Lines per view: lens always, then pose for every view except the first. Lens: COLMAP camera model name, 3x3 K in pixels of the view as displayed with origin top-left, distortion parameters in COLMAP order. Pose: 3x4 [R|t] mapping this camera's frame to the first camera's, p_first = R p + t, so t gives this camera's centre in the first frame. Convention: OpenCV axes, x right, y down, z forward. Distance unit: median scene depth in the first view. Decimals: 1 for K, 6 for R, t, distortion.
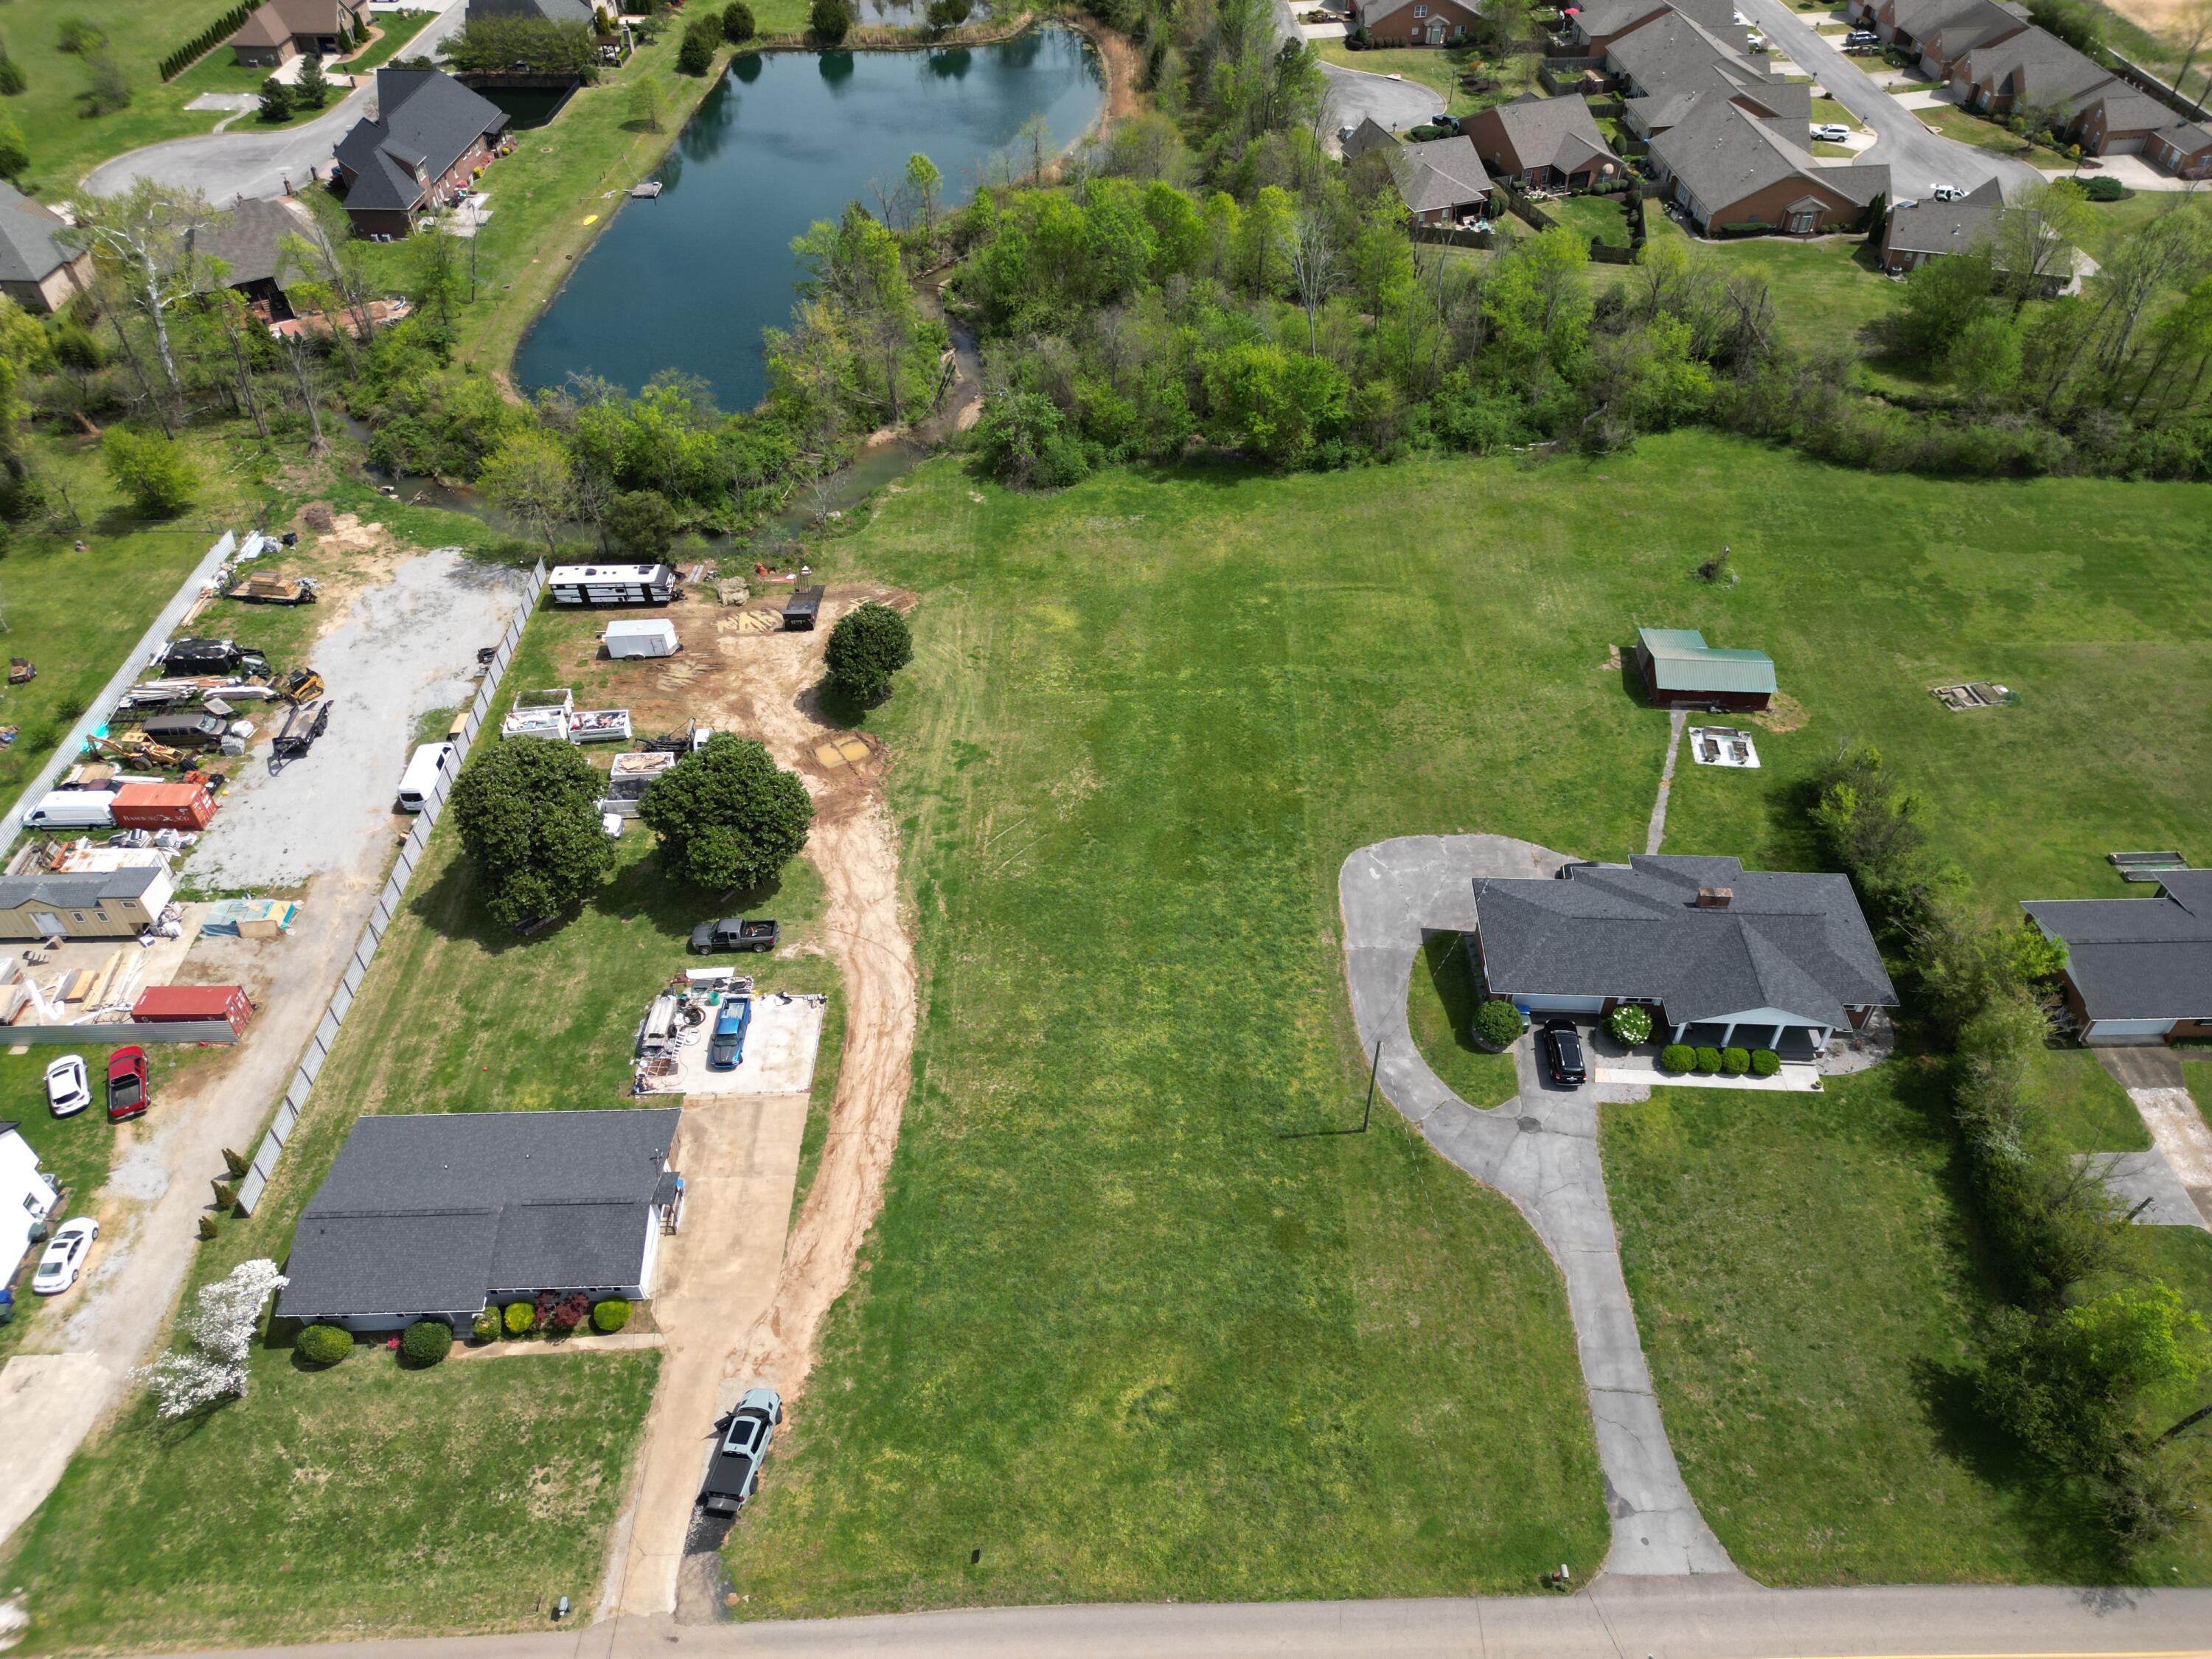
lens RADIAL K [[1560.9, 0, 1105.6], [0, 1560.9, 832.6], [0, 0, 1]] dist [0.067233, -0.064768]
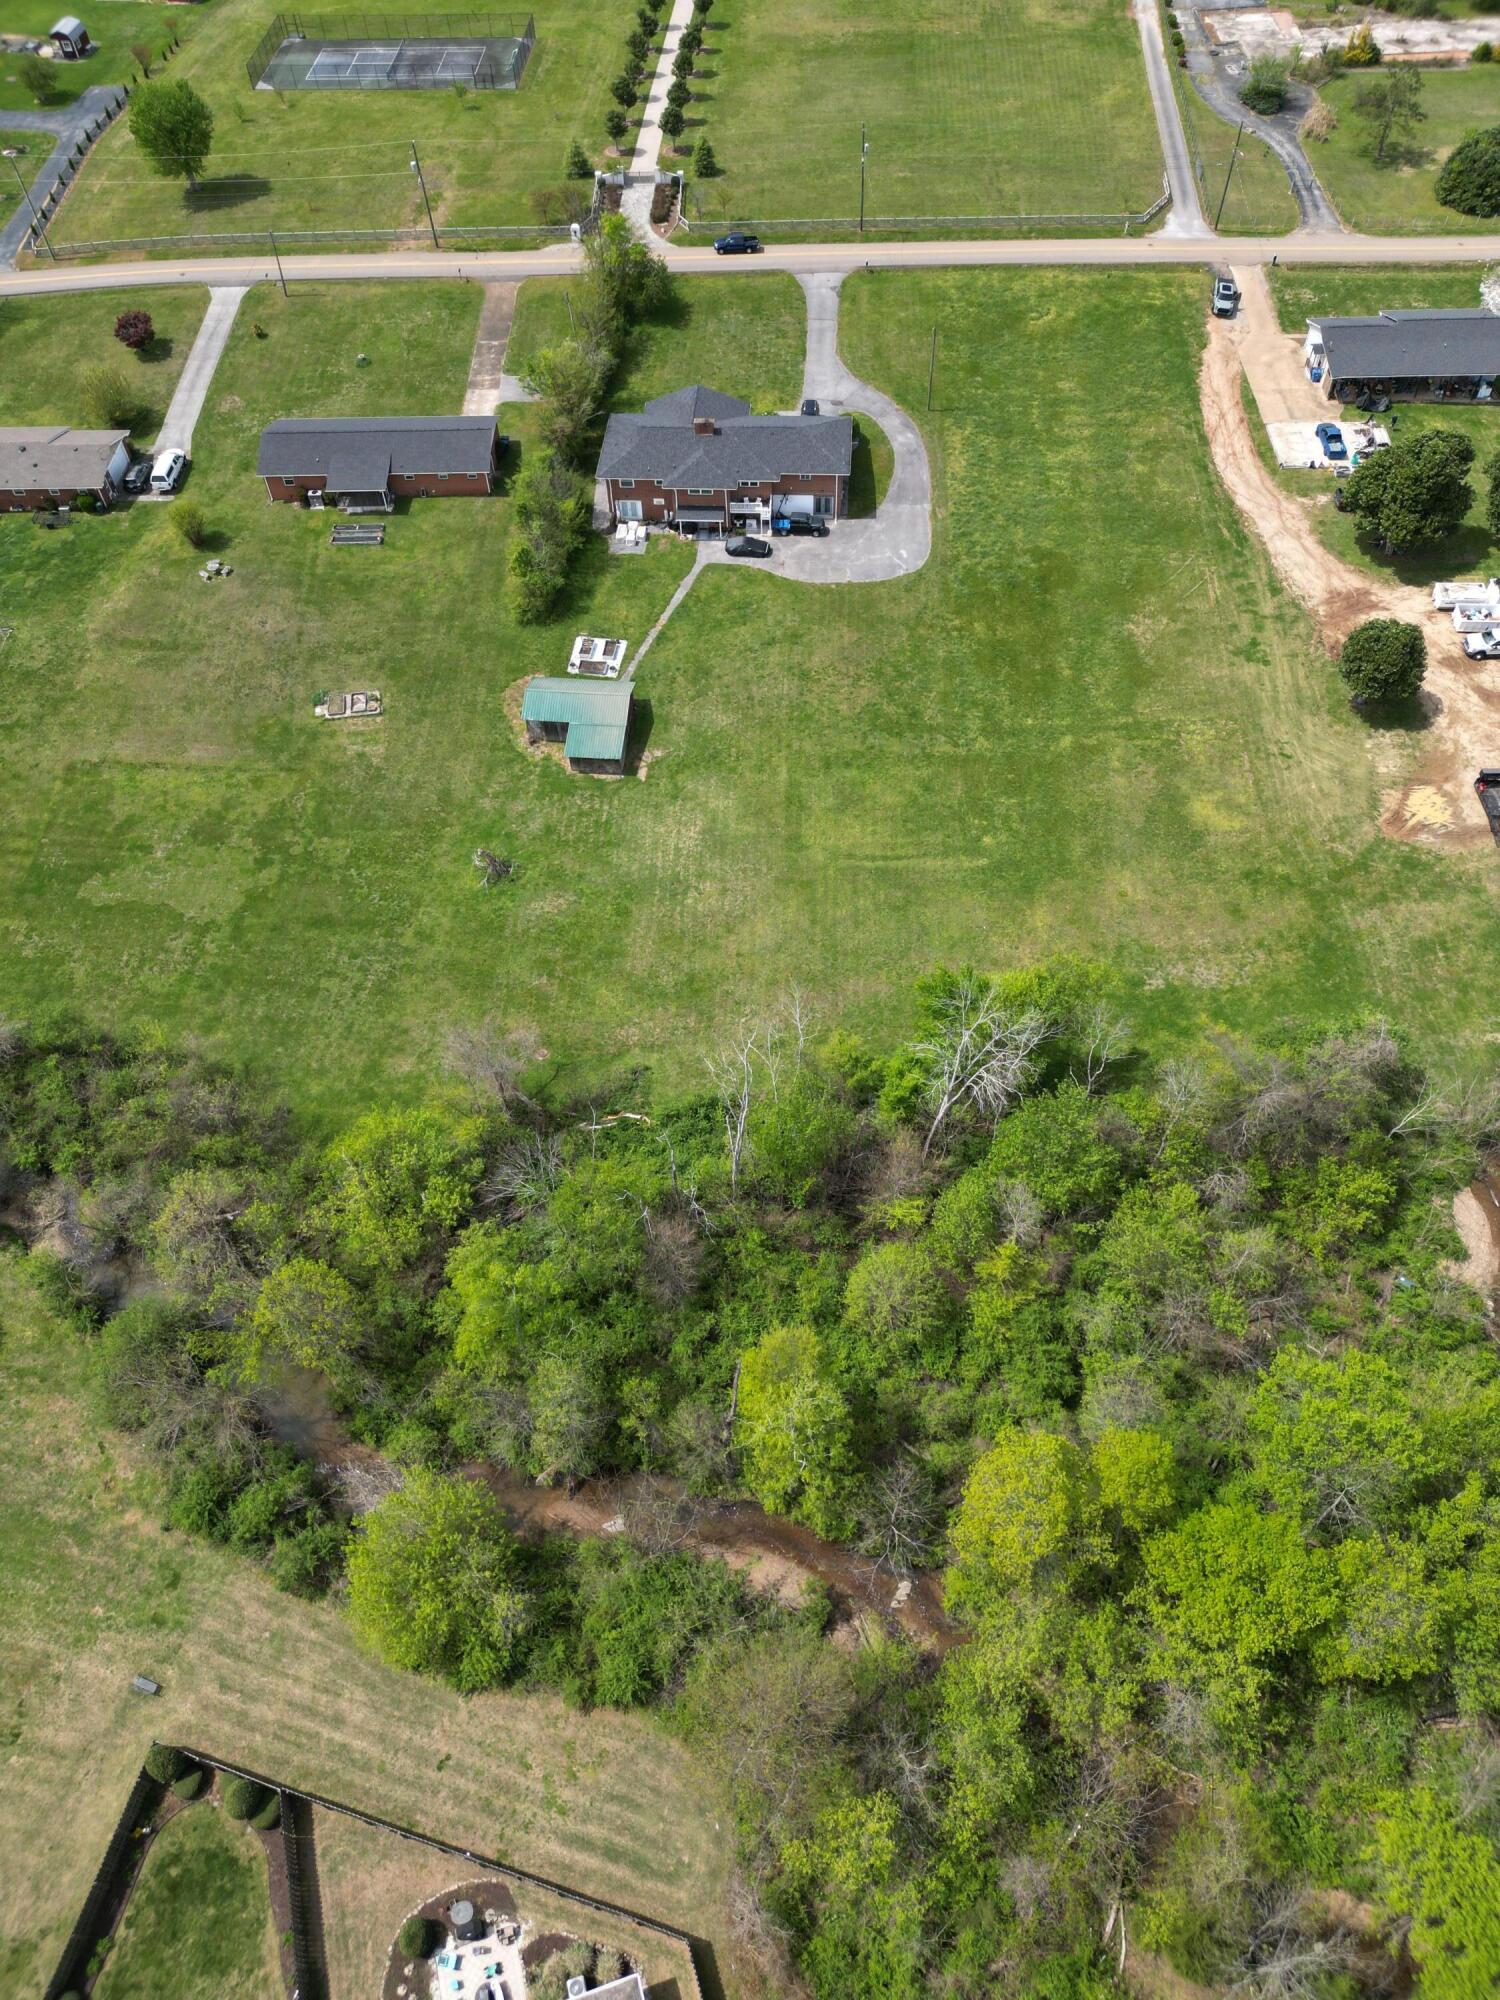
lens RADIAL K [[1391.8, 0, 750.0], [0, 1391.8, 1000.0], [0, 0, 1]] dist [0.068987, -0.064631]
pose [[-0.999096, 0.012848, 0.040527, 0.243235], [0.038883, -0.109382, 0.993239, -1.135387], [0.017194, 0.993917, 0.108784, 1.164184]]
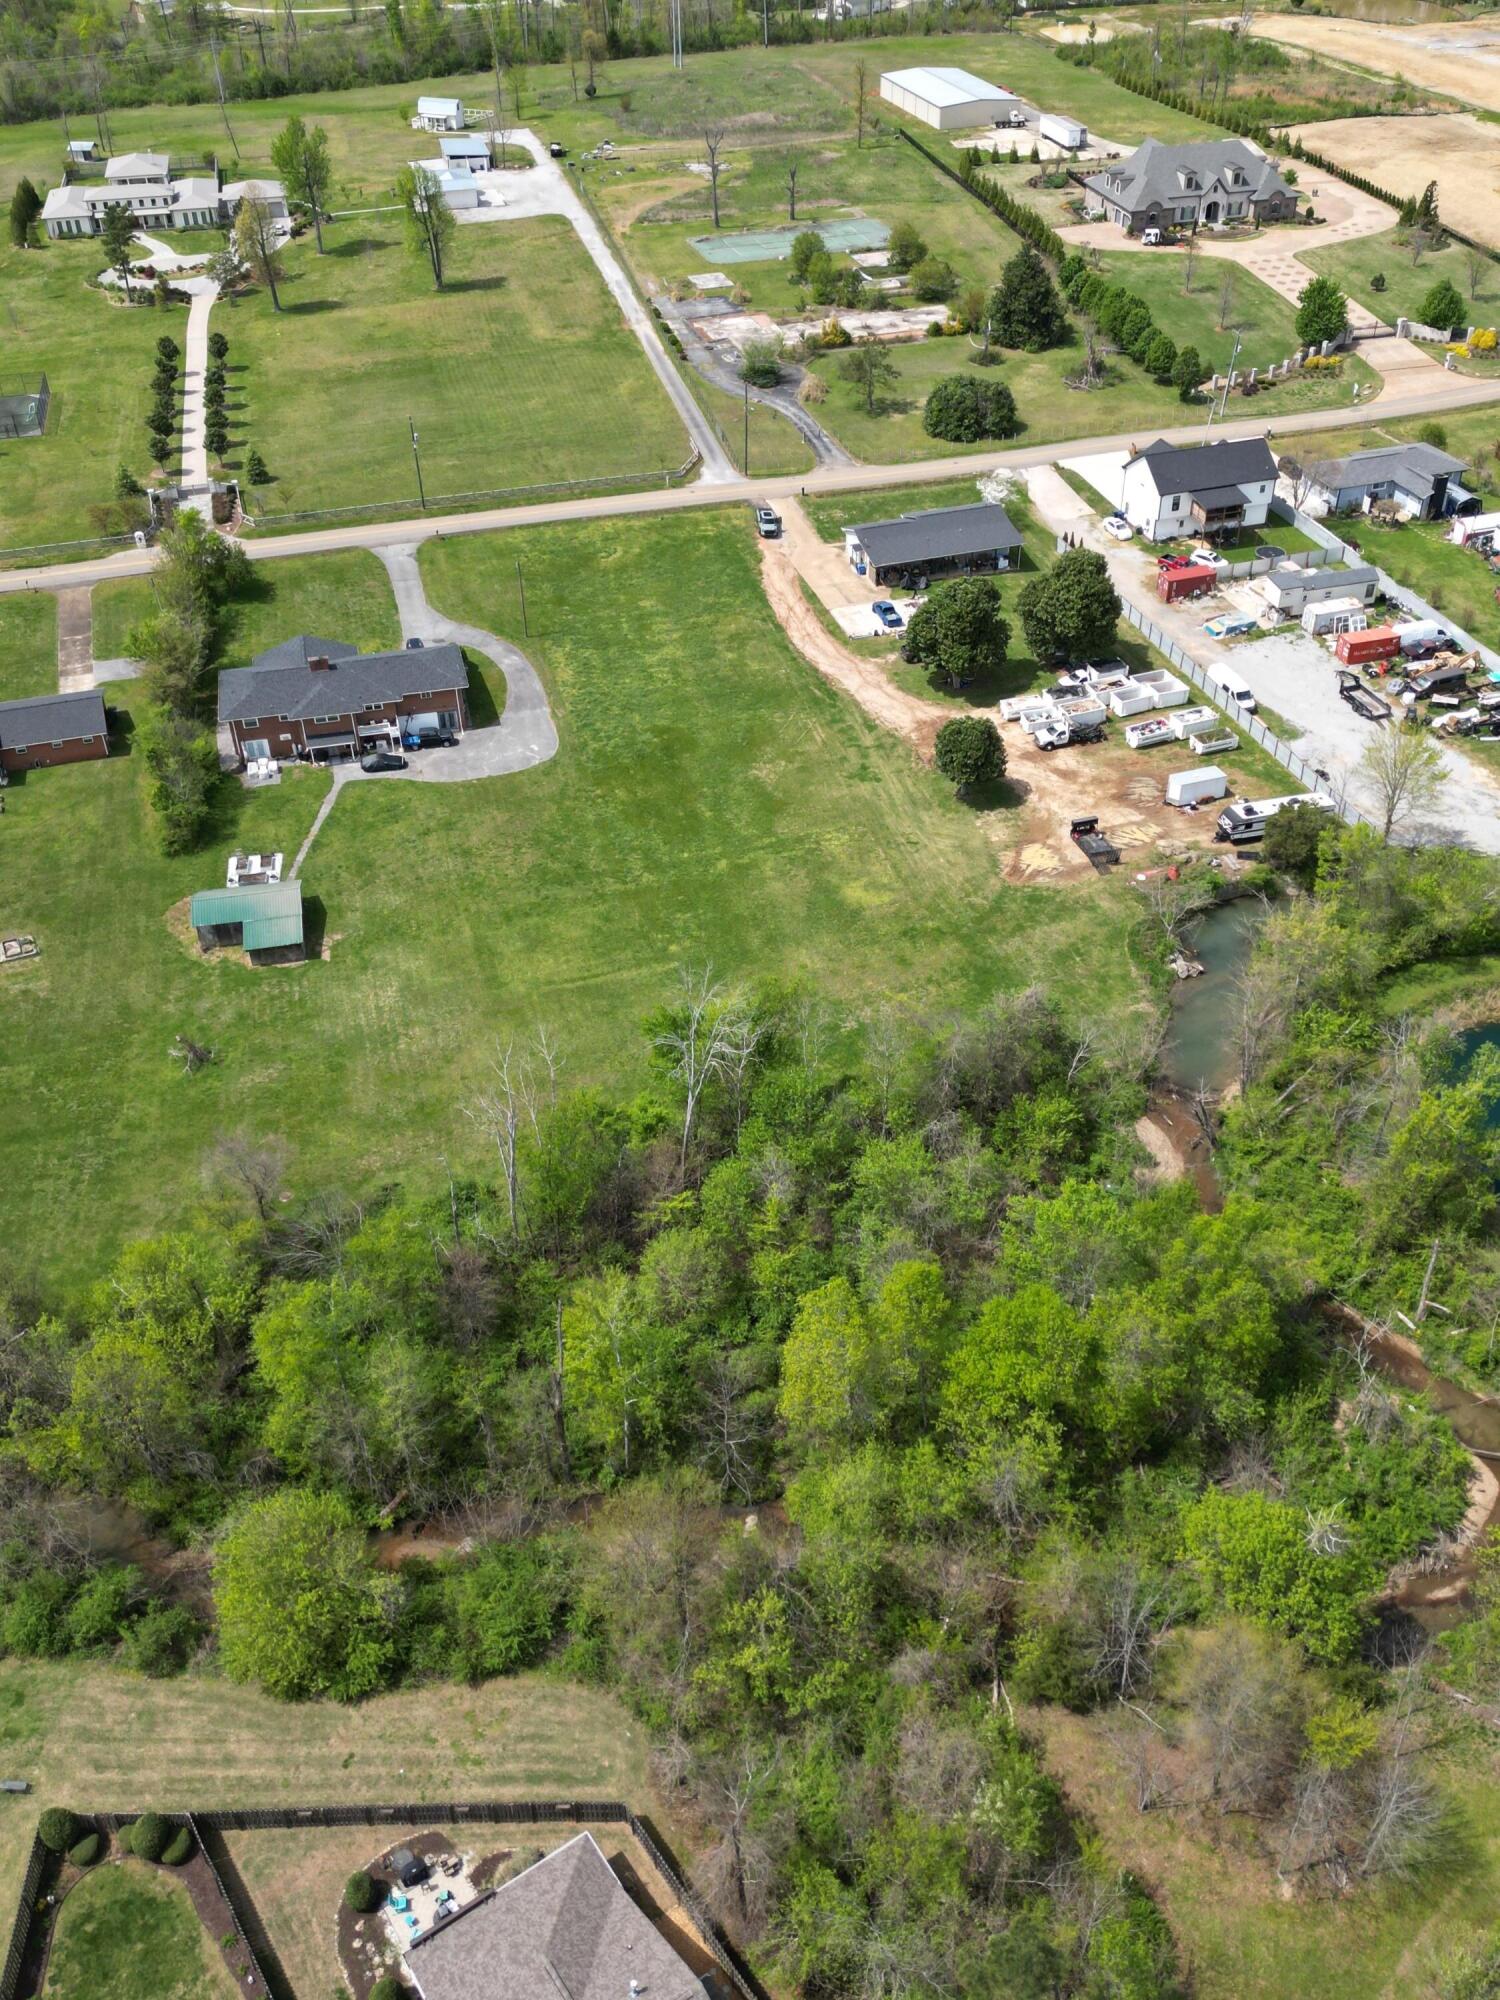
lens RADIAL K [[1764.8, 0, 750.0], [0, 1764.8, 1000.0], [0, 0, 1]] dist [0.087000, -0.096852]
pose [[-0.959088, 0.197164, -0.203168, 0.331742], [-0.167594, 0.182979, 0.968727, -1.413450], [0.228173, 0.963143, -0.142449, 1.392831]]
